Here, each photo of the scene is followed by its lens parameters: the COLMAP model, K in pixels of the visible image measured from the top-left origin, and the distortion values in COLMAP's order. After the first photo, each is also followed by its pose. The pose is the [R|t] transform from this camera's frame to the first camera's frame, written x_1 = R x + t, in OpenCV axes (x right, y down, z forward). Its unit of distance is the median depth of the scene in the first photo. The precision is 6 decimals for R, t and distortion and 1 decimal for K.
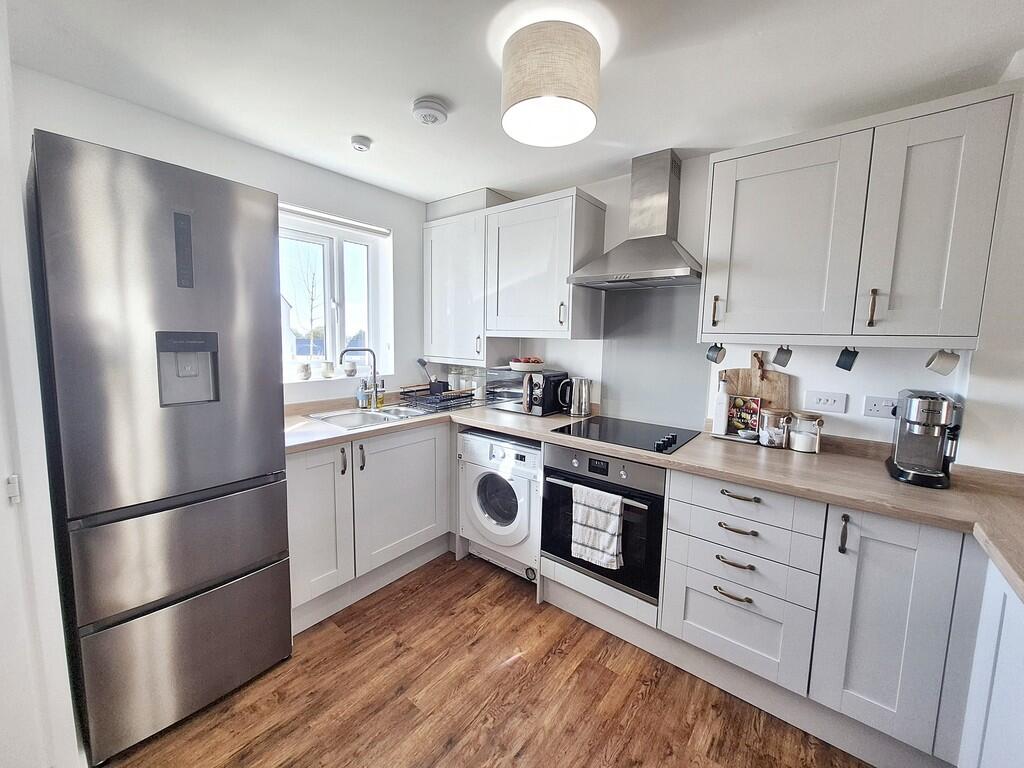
lens RADIAL K [[404.3, 0, 510.6], [0, 404.3, 379.8], [0, 0, 1]] dist [-0.003878, -0.000059]
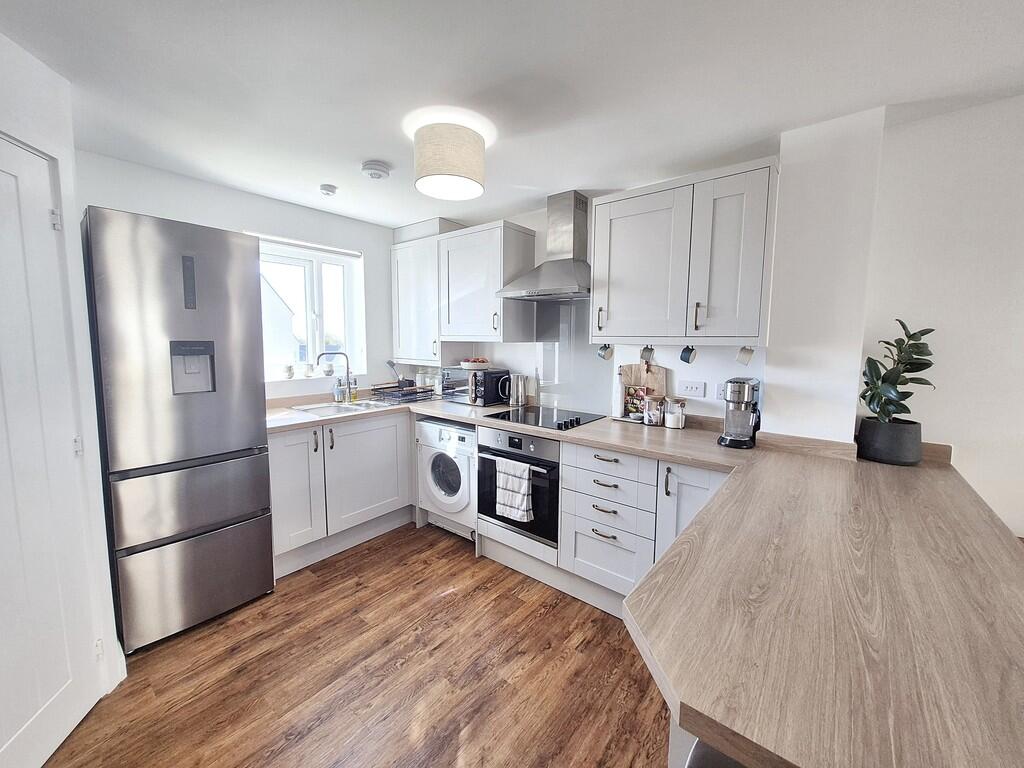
lens RADIAL K [[404.3, 0, 513.0], [0, 404.3, 379.5], [0, 0, 1]] dist [-0.003878, -0.000059]
pose [[0.999912, -0.012608, -0.004090, 0.230371], [0.012568, 0.999875, -0.009550, 0.030591], [0.004210, 0.009498, 0.999946, -0.286344]]
